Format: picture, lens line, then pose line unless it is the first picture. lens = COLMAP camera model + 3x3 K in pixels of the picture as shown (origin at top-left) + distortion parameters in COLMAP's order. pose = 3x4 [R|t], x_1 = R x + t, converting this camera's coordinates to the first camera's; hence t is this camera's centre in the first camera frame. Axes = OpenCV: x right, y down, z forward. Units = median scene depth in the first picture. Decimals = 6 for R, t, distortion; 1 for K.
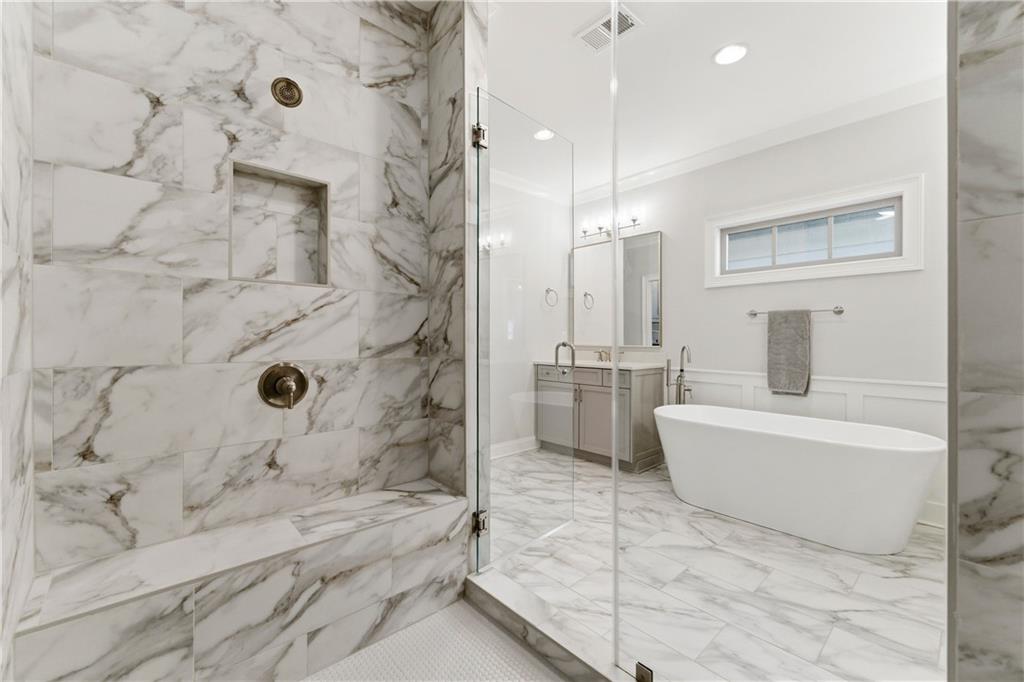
lens RADIAL K [[417.3, 0, 512.0], [0, 417.3, 341.0], [0, 0, 1]] dist [-0.001458, -0.000123]
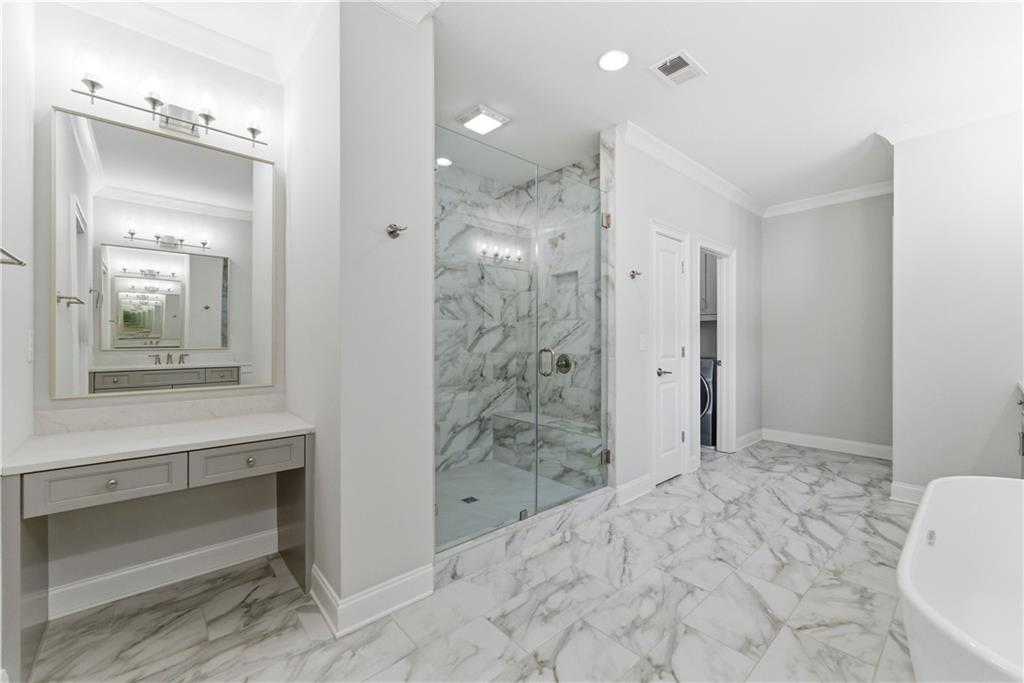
lens RADIAL K [[417.3, 0, 512.0], [0, 417.3, 341.5], [0, 0, 1]] dist [-0.001458, -0.000123]
pose [[-0.019920, 0.006484, -0.999781, 1.653557], [0.002629, 0.999976, 0.006433, -0.031455], [0.999798, -0.002500, -0.019936, 0.699643]]
